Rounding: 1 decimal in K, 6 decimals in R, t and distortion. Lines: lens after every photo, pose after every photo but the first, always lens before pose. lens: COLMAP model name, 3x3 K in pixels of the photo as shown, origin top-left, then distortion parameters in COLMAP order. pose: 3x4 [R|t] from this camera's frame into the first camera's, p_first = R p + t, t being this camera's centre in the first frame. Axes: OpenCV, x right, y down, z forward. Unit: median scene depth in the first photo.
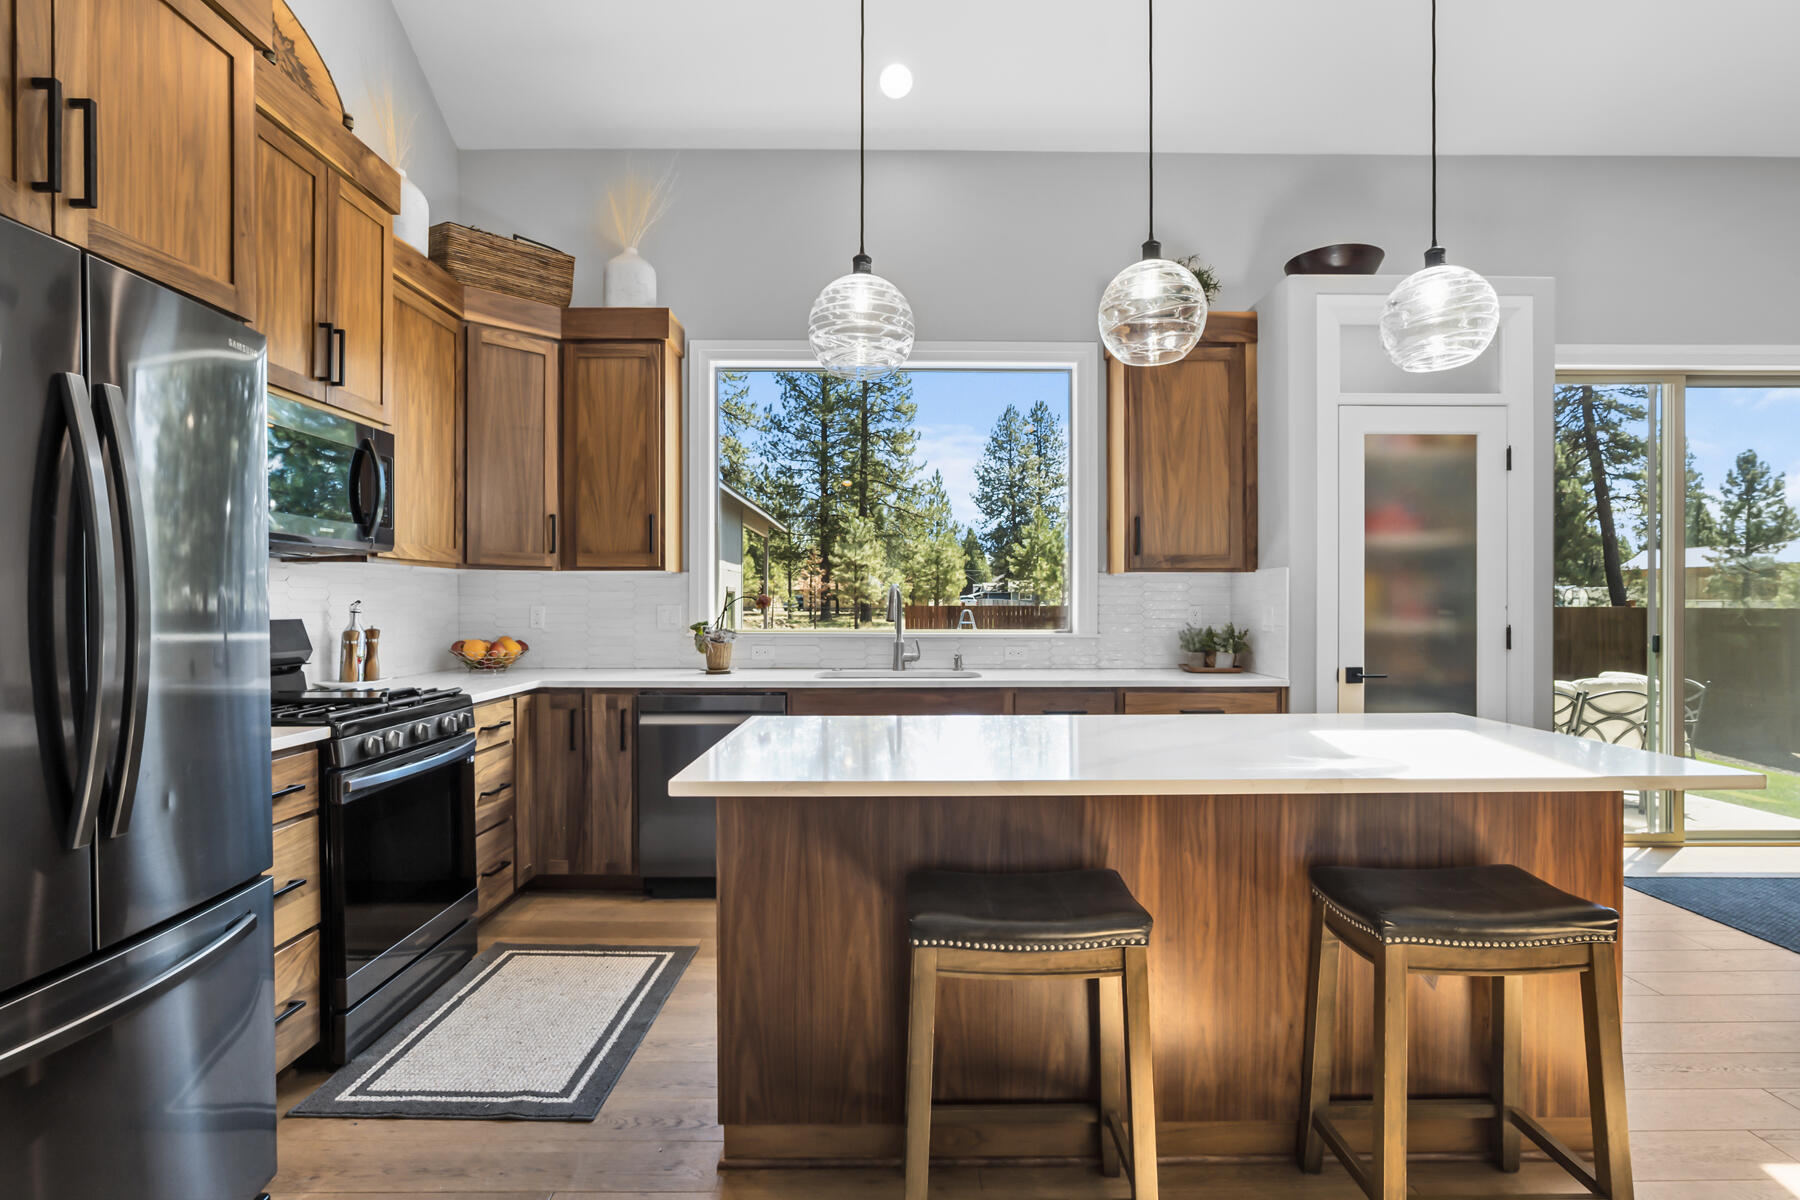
lens RADIAL K [[918.7, 0, 905.2], [0, 918.7, 604.7], [0, 0, 1]] dist [-0.002555, -0.000329]
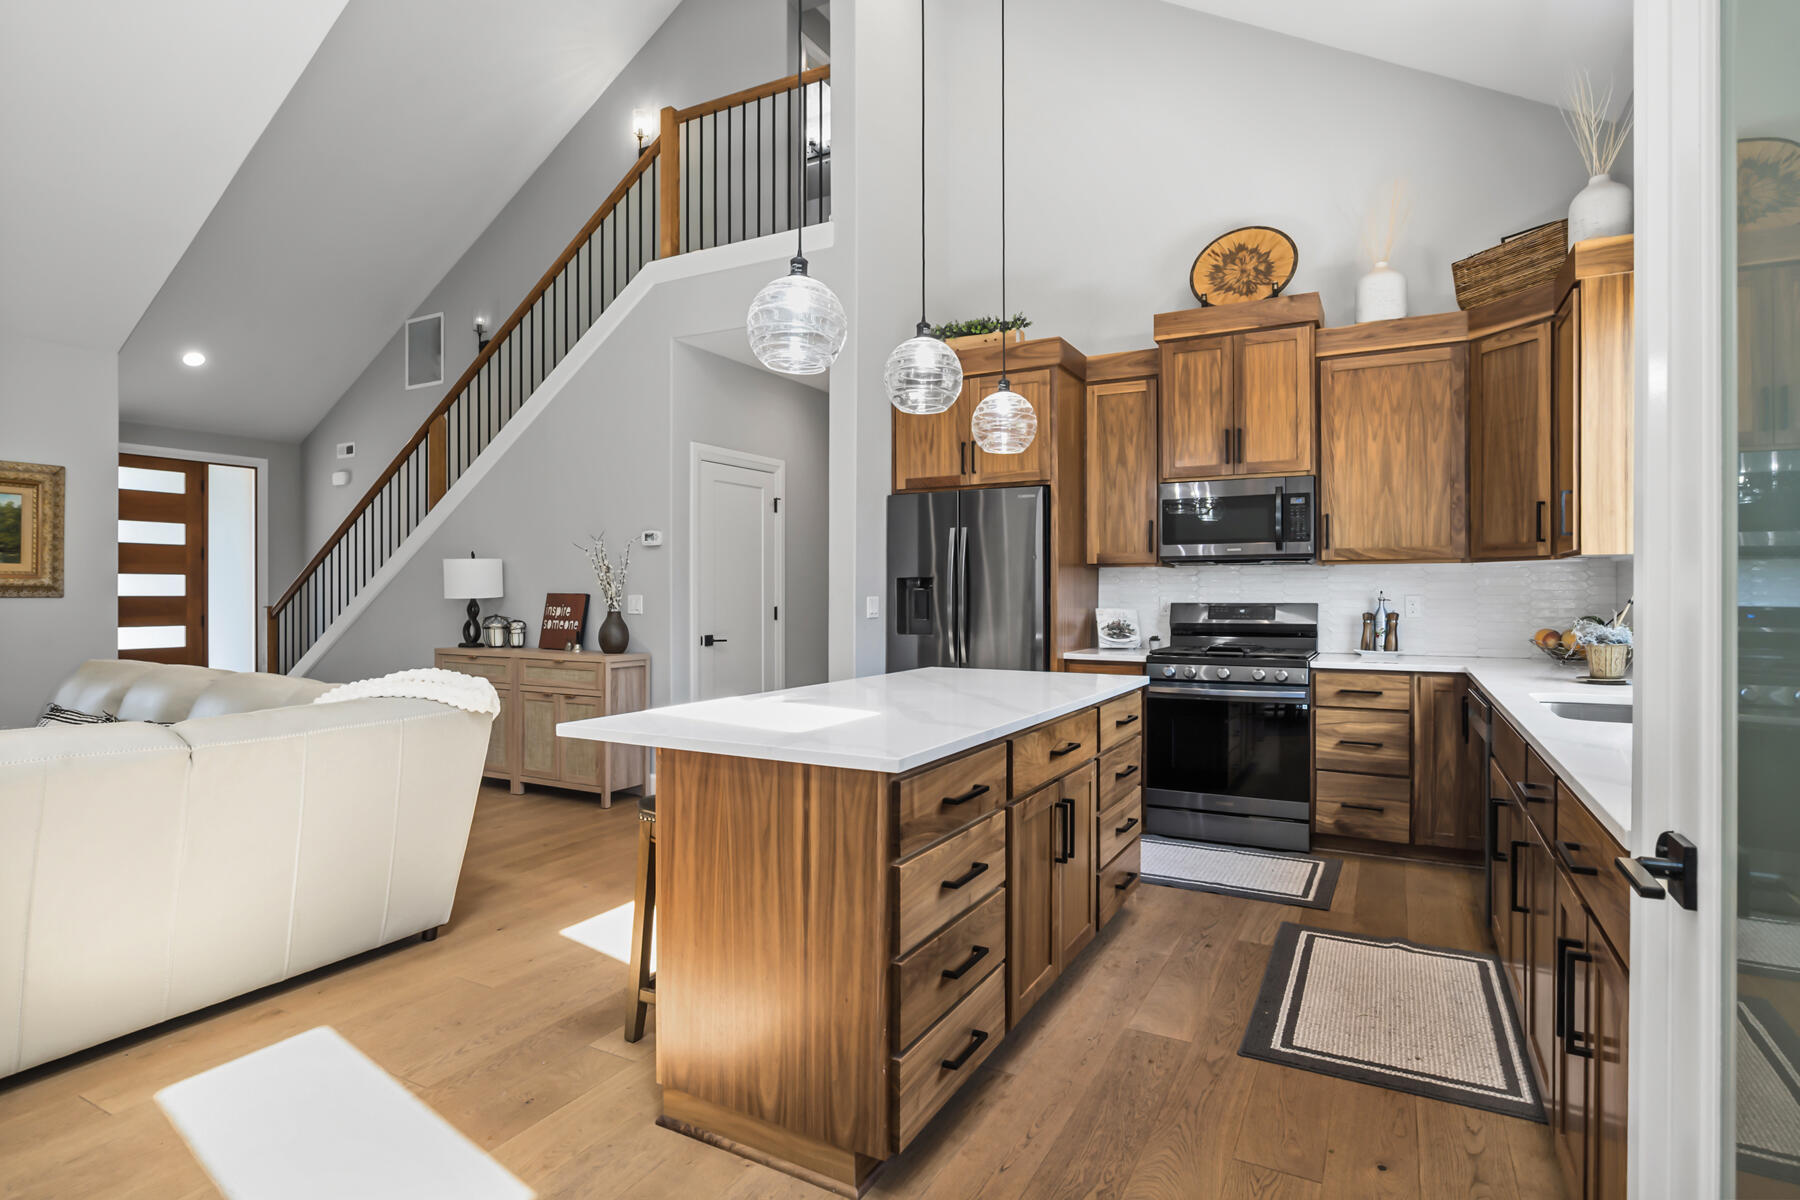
lens RADIAL K [[918.7, 0, 901.2], [0, 918.7, 590.8], [0, 0, 1]] dist [-0.002555, -0.000329]
pose [[-0.488141, 0.005963, -0.872744, 0.893623], [0.003506, 0.999982, 0.004871, -0.013162], [0.872757, -0.000682, -0.488154, 1.004127]]
